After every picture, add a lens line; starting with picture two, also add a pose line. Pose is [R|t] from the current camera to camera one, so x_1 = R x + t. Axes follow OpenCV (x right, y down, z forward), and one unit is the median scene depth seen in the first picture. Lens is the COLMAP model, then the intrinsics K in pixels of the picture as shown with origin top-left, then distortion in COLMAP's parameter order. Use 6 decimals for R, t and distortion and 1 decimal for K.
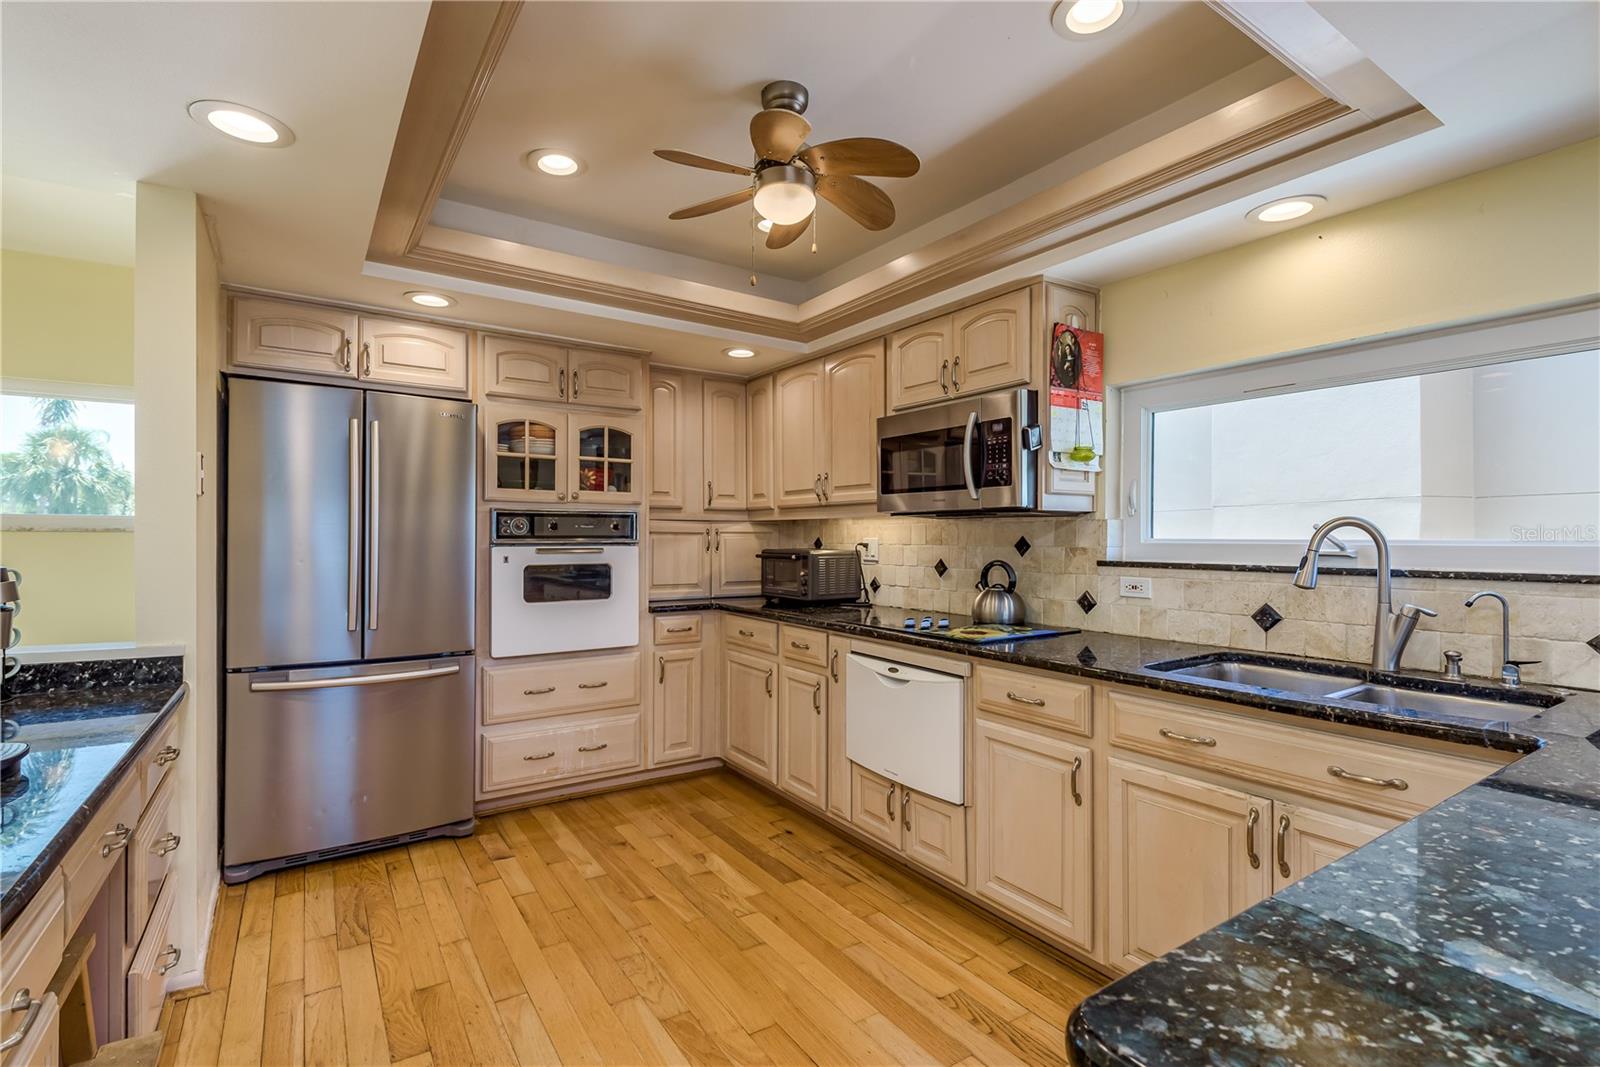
lens RADIAL K [[750.4, 0, 800.0], [0, 750.4, 533.5], [0, 0, 1]] dist [0.002475, 0.000084]
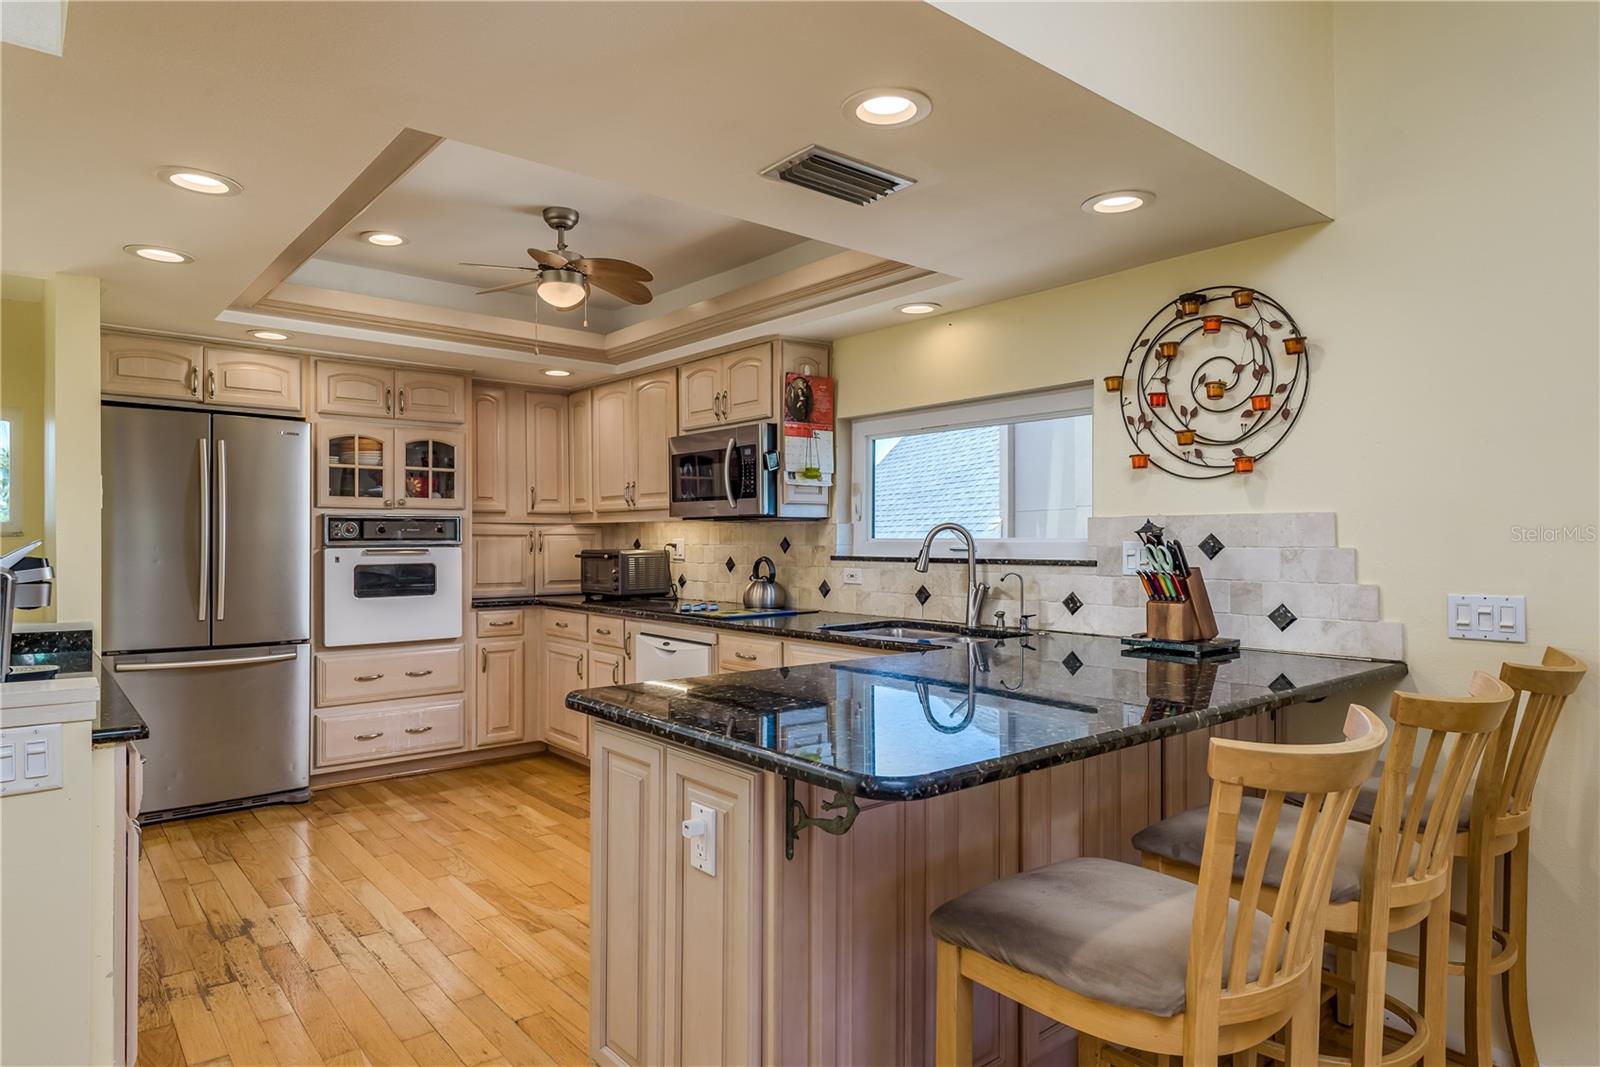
lens RADIAL K [[956.4, 0, 812.3], [0, 956.4, 533.5], [0, 0, 1]] dist [0.004675, -0.001357]
pose [[0.993618, -0.003725, 0.112739, 0.151583], [0.003790, 0.999993, -0.000356, -0.001281], [-0.112736, 0.000781, 0.993625, -0.499814]]
